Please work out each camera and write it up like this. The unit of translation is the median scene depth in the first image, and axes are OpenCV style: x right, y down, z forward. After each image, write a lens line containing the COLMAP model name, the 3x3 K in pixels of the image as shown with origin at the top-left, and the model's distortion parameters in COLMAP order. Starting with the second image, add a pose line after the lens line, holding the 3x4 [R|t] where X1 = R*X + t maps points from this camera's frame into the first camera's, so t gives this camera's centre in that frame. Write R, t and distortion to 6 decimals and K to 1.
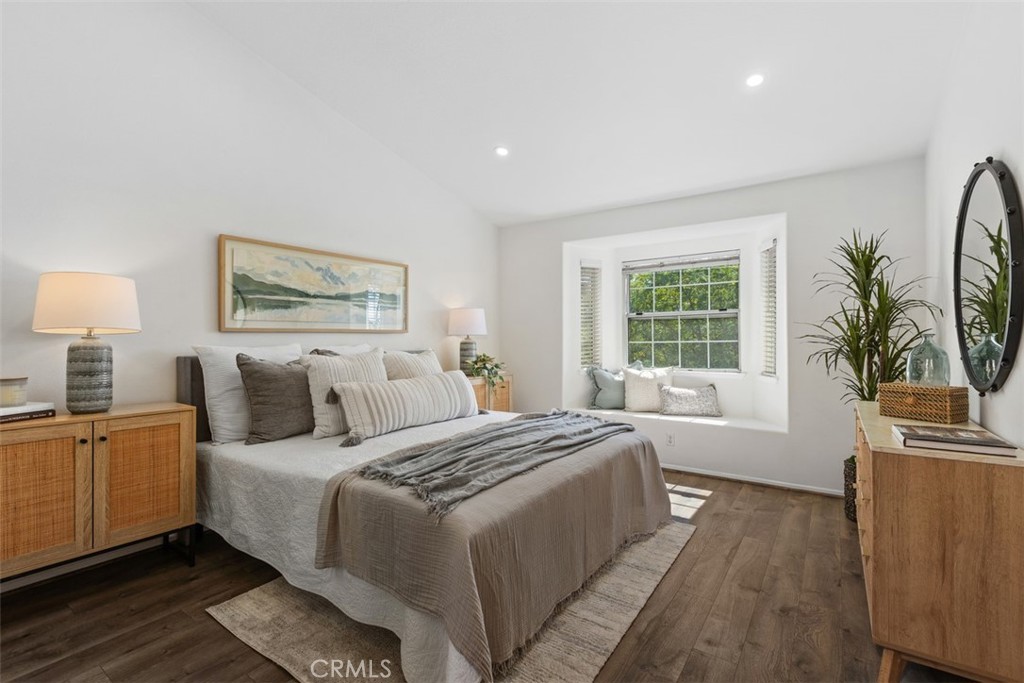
lens RADIAL K [[447.4, 0, 512.0], [0, 447.4, 341.5], [0, 0, 1]] dist [-0.032413, 0.000197]
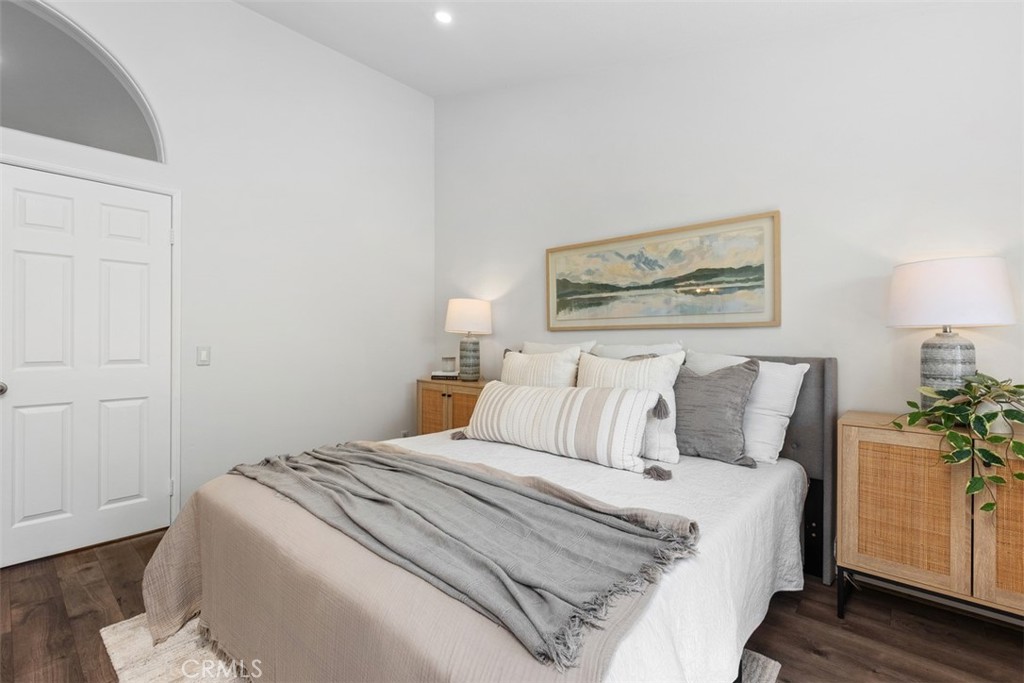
lens RADIAL K [[447.4, 0, 512.0], [0, 447.4, 341.5], [0, 0, 1]] dist [-0.032413, 0.000197]
pose [[-0.108296, 0.012073, -0.994045, 0.480343], [-0.001876, 0.999922, 0.012349, -0.006870], [0.994117, 0.003202, -0.108265, 0.891968]]
